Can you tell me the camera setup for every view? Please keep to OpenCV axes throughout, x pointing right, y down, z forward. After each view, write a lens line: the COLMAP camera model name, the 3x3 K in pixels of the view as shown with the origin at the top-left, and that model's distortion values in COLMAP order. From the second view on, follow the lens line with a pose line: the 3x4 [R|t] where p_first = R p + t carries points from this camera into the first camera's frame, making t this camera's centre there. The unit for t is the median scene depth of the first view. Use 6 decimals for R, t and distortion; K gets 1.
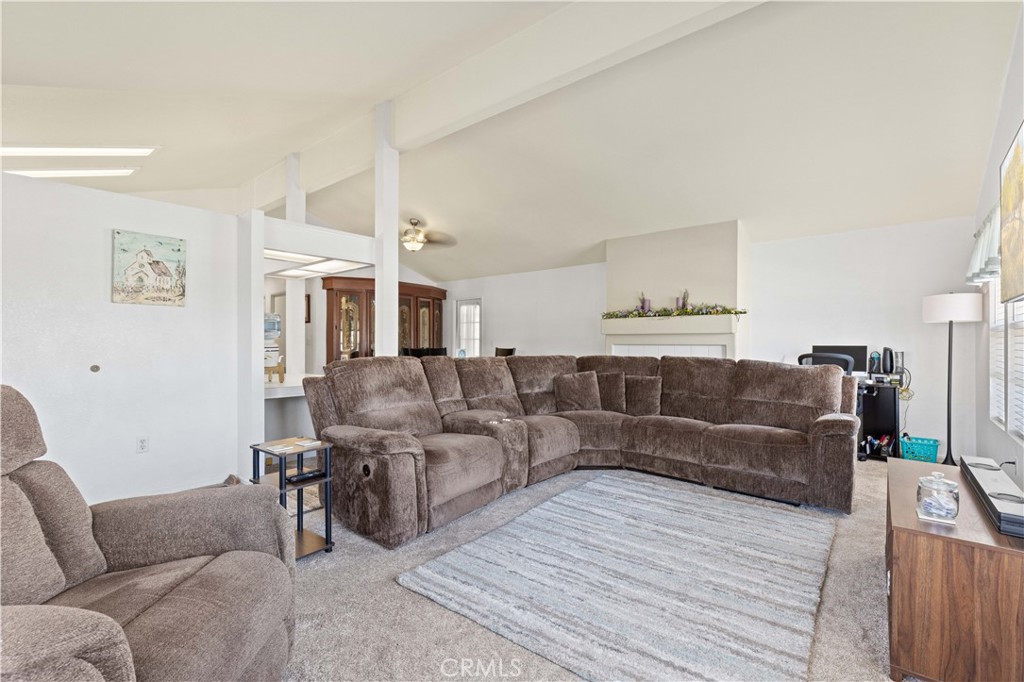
lens RADIAL K [[465.9, 0, 518.8], [0, 465.9, 341.1], [0, 0, 1]] dist [0.006915, -0.001341]
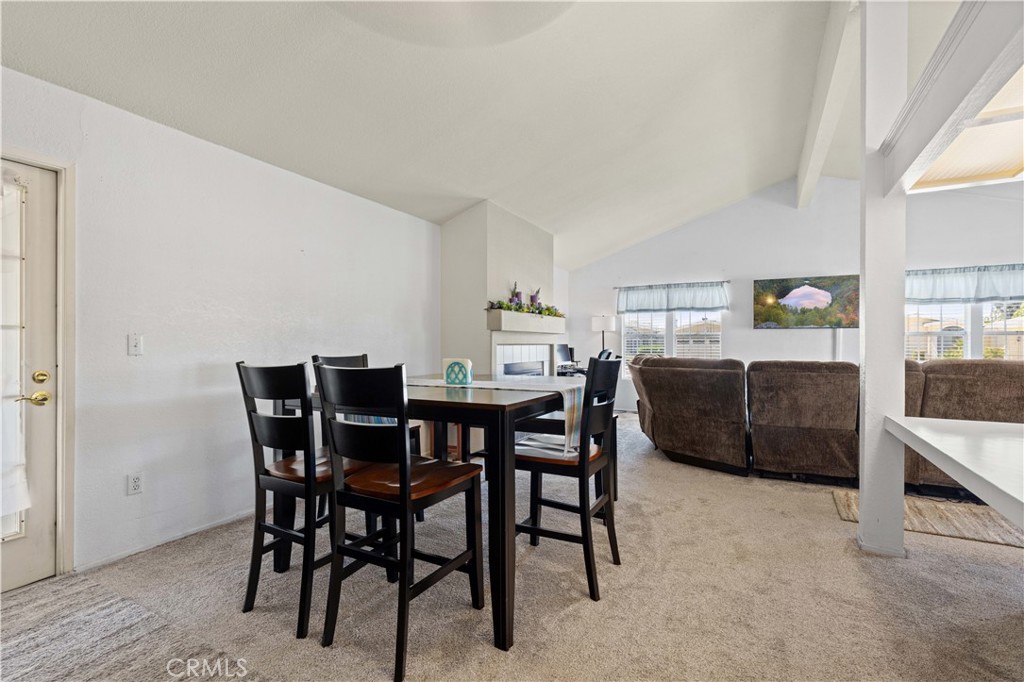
lens RADIAL K [[465.9, 0, 516.7], [0, 465.9, 343.3], [0, 0, 1]] dist [0.006915, -0.001341]
pose [[-0.198290, -0.002696, 0.980140, -0.572529], [-0.005763, 0.999982, 0.001585, 0.004499], [-0.980126, -0.005334, -0.198302, 1.185214]]
